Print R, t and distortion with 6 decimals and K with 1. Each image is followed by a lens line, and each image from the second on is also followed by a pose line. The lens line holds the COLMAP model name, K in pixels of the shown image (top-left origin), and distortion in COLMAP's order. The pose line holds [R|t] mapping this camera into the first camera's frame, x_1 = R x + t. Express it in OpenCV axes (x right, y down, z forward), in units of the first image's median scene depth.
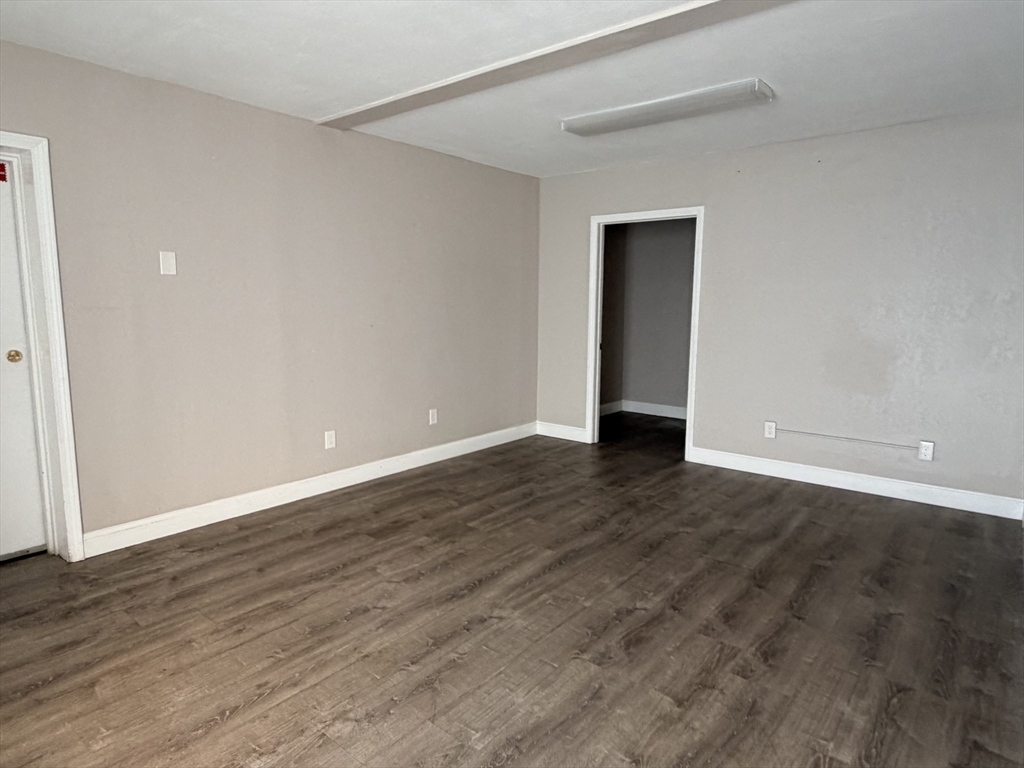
lens RADIAL K [[613.1, 0, 510.9], [0, 613.1, 381.3], [0, 0, 1]] dist [0.002028, 0.002547]
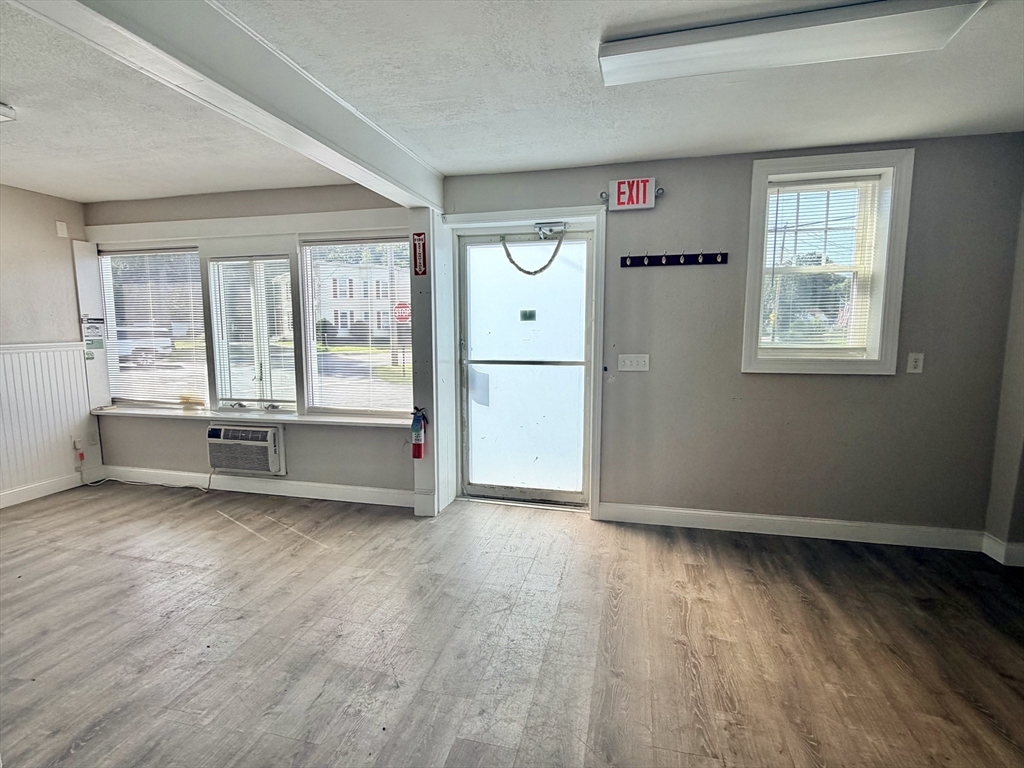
lens RADIAL K [[509.1, 0, 508.4], [0, 509.1, 384.2], [0, 0, 1]] dist [0.000317, -0.000817]
pose [[-0.901954, 0.045175, -0.429463, 0.237876], [-0.061615, 0.970875, 0.231530, -0.148471], [0.427414, 0.235291, -0.872901, 0.964048]]
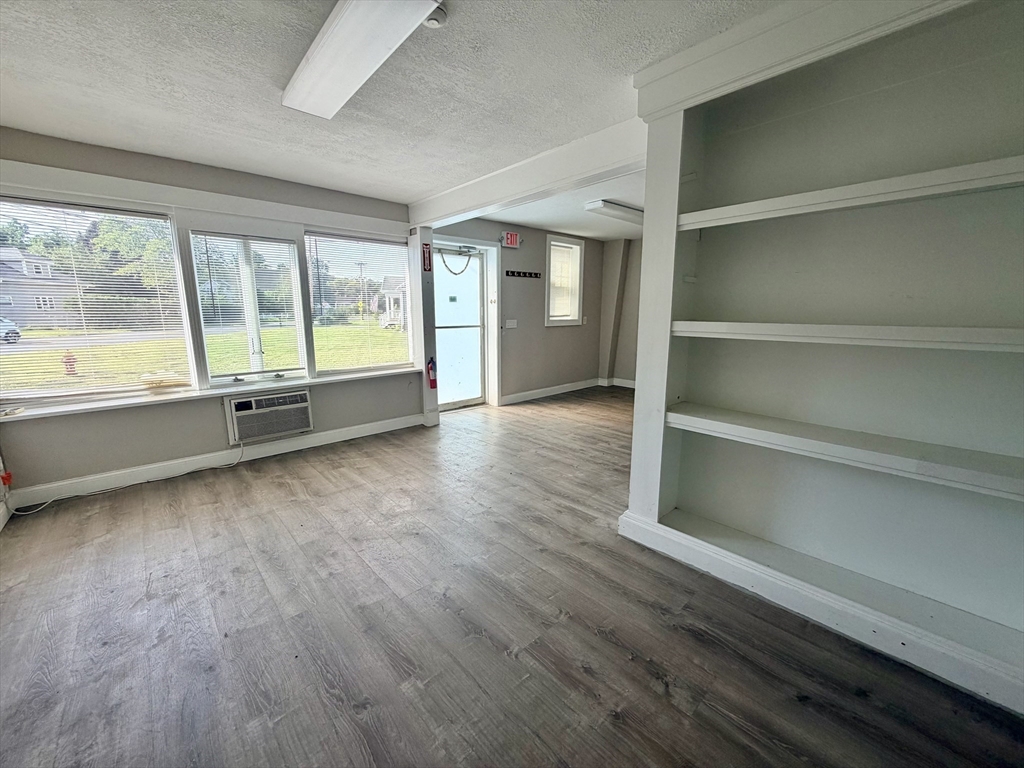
lens RADIAL K [[409.7, 0, 505.1], [0, 409.7, 383.6], [0, 0, 1]] dist [0.001585, 0.000470]
pose [[-0.147395, 0.166169, -0.975019, 1.438596], [-0.131386, 0.973761, 0.185816, -0.017732], [0.980312, 0.155492, -0.121695, 0.270664]]
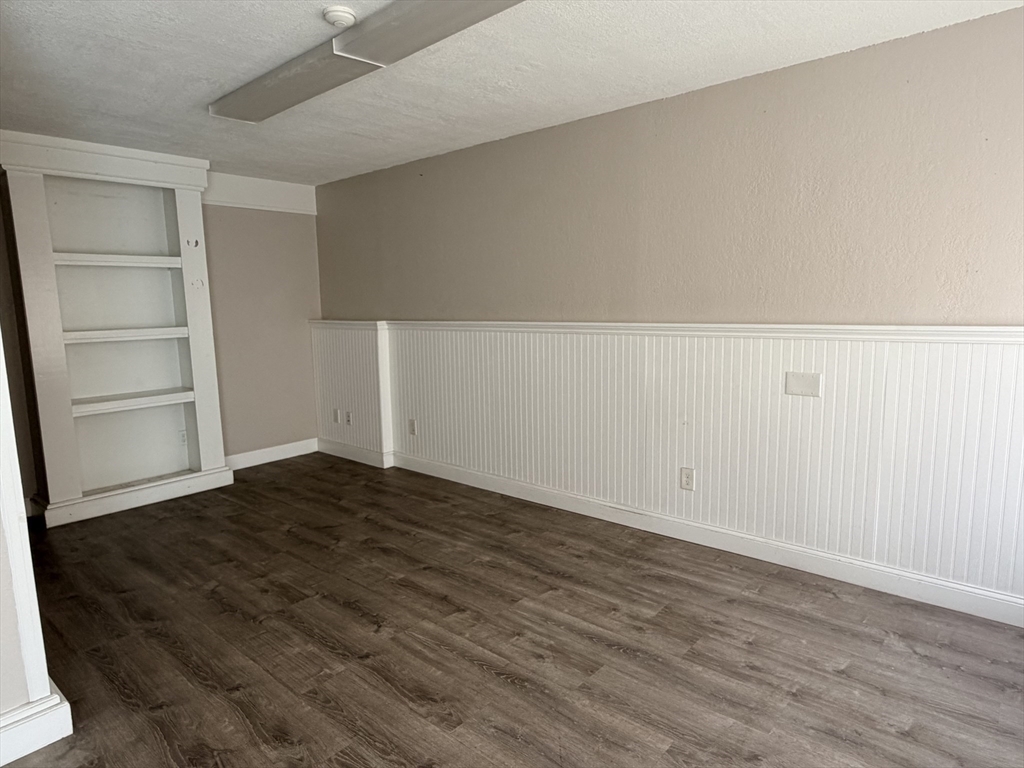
lens RADIAL K [[613.1, 0, 508.7], [0, 613.1, 381.9], [0, 0, 1]] dist [0.002028, 0.002547]
pose [[0.027855, -0.140742, 0.989654, -0.010503], [0.156744, 0.978406, 0.134731, -0.002887], [-0.987246, 0.151369, 0.049314, -0.151155]]
